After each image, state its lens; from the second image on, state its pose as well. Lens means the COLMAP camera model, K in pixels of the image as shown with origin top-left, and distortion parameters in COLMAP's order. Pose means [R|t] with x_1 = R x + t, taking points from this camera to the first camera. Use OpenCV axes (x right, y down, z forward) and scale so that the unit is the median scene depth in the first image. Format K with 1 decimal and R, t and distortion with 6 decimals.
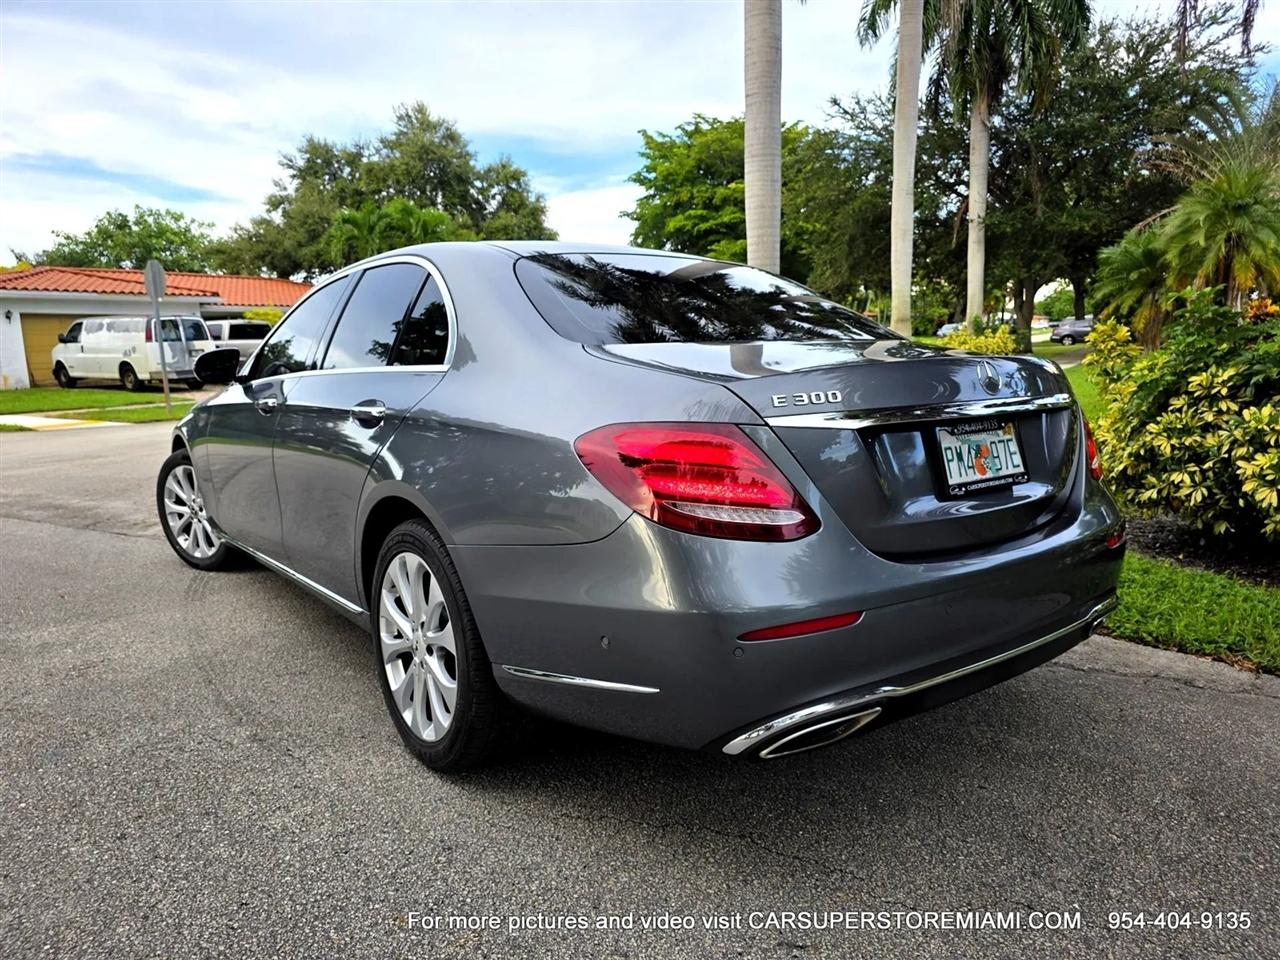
lens RADIAL K [[883.4, 0, 640.0], [0, 883.4, 480.0], [0, 0, 1]] dist [0.035548, -0.032627]
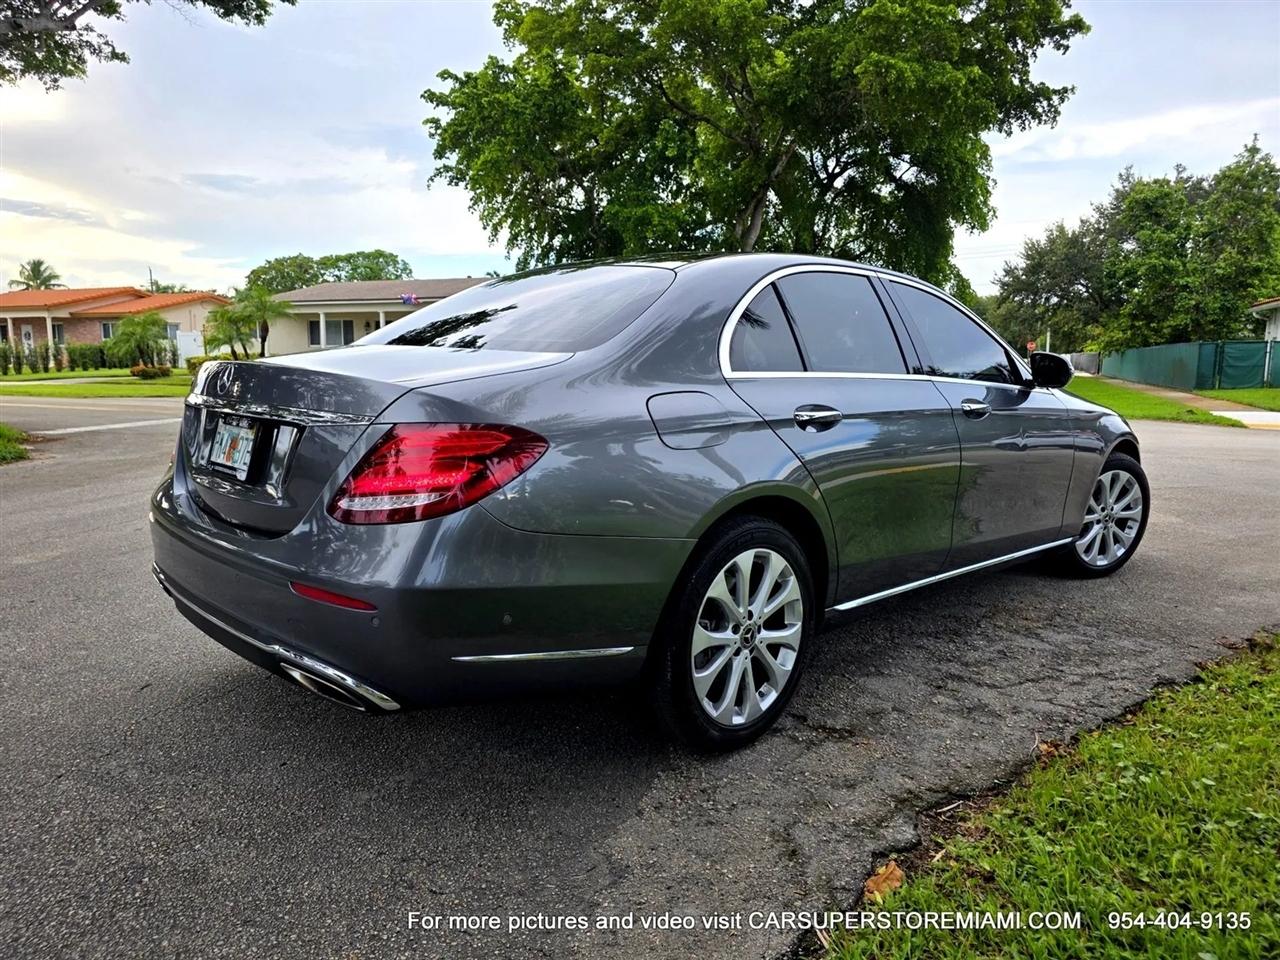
lens RADIAL K [[880.0, 0, 631.7], [0, 880.0, 480.5], [0, 0, 1]] dist [0.055333, -0.050475]
pose [[0.112824, 0.166036, -0.979644, 0.810364], [-0.160384, 0.976054, 0.146956, -0.121461], [0.980585, 0.140539, 0.136752, 0.689826]]
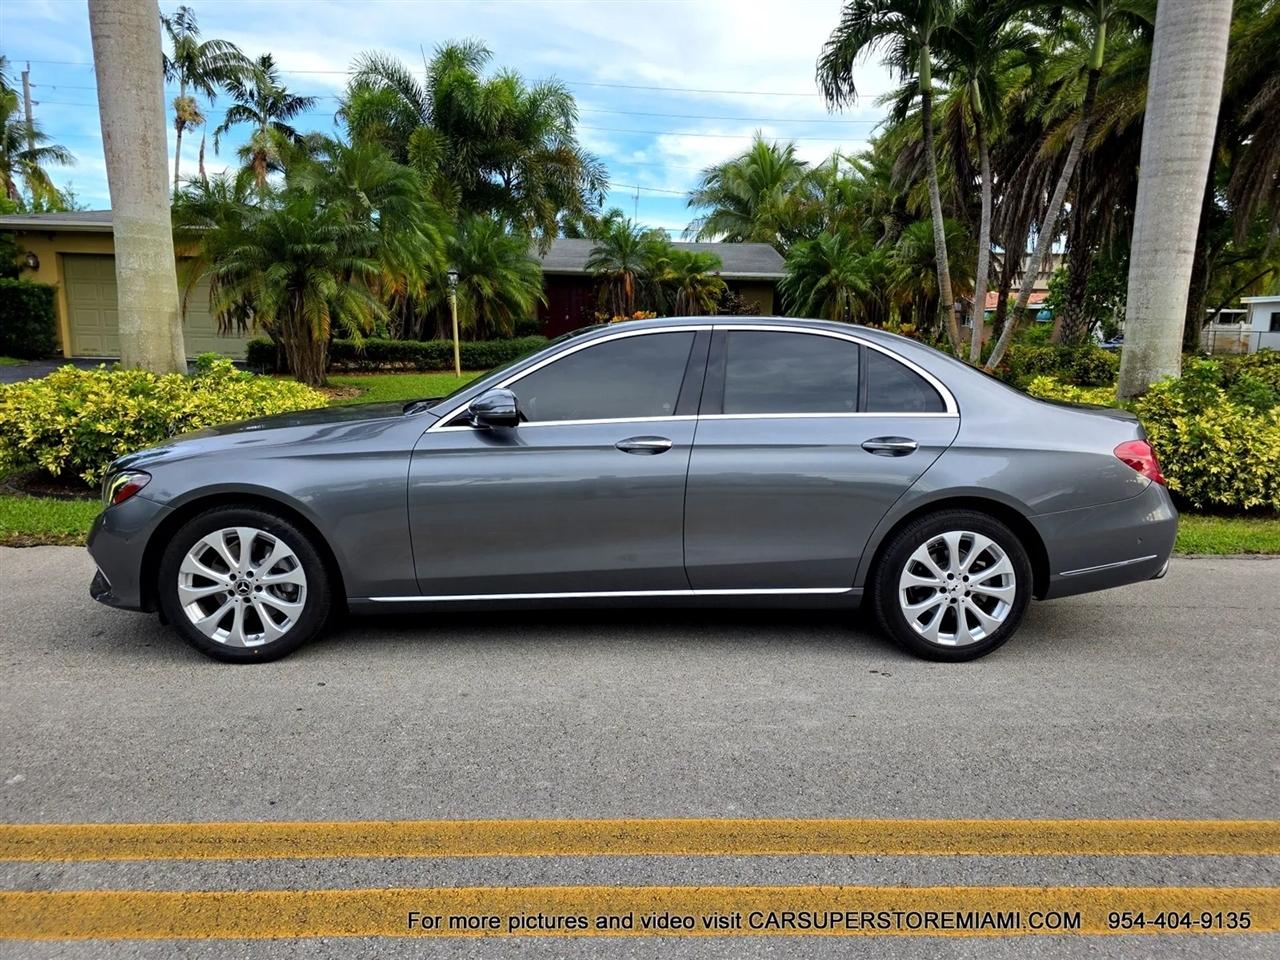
lens RADIAL K [[883.4, 0, 640.0], [0, 883.4, 480.0], [0, 0, 1]] dist [0.035548, -0.032627]
pose [[0.552778, -0.099554, 0.827361, -1.114537], [0.083128, 0.994474, 0.064122, -0.094210], [-0.829172, 0.033332, 0.557999, 0.340591]]
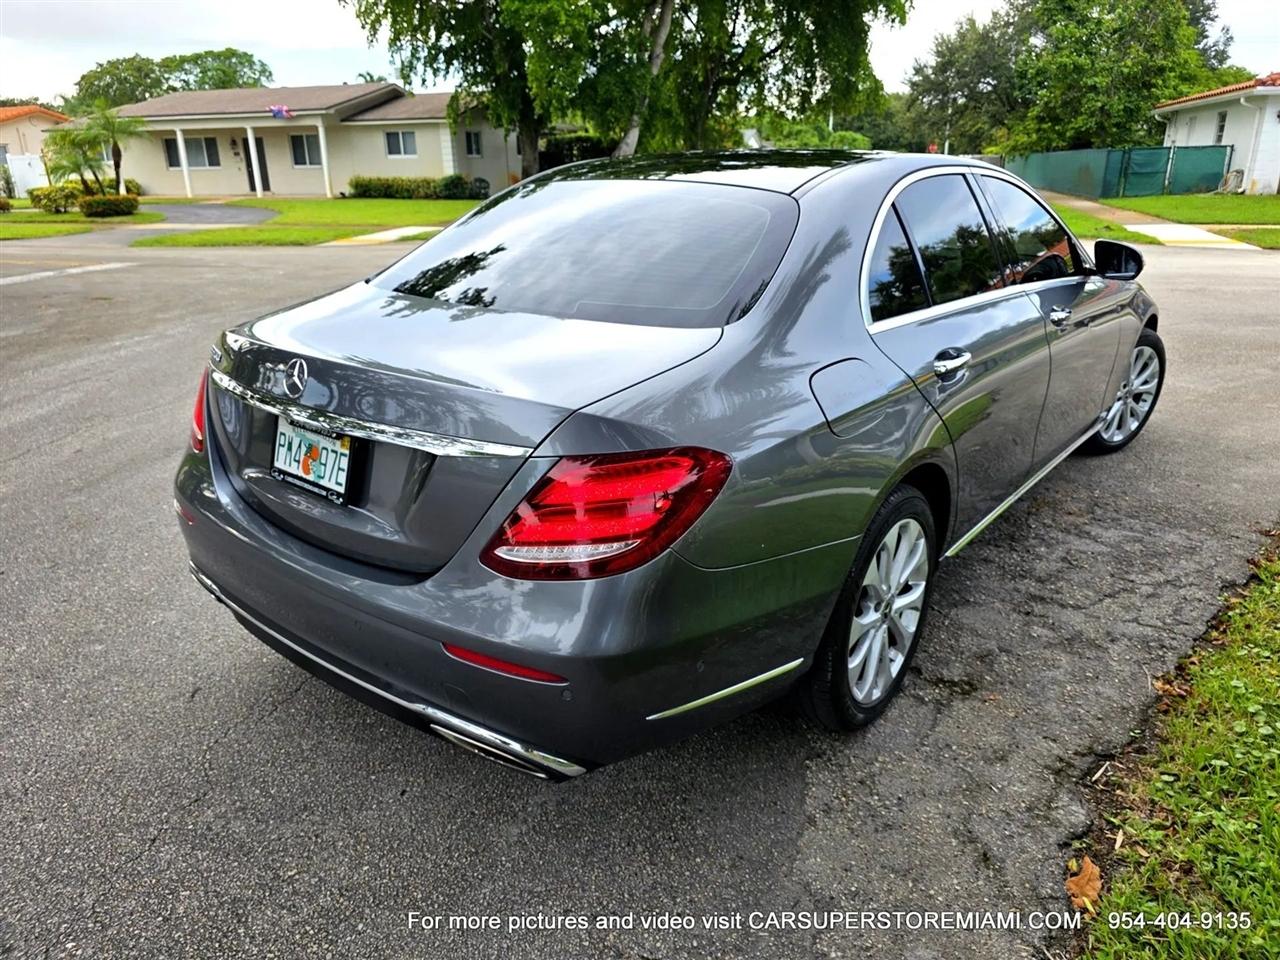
lens RADIAL K [[883.4, 0, 640.0], [0, 883.4, 480.0], [0, 0, 1]] dist [0.035548, -0.032627]
pose [[0.240783, 0.350747, -0.904986, 0.685302], [-0.139116, 0.935263, 0.325468, -0.185487], [0.960557, 0.047531, 0.273990, 0.547189]]
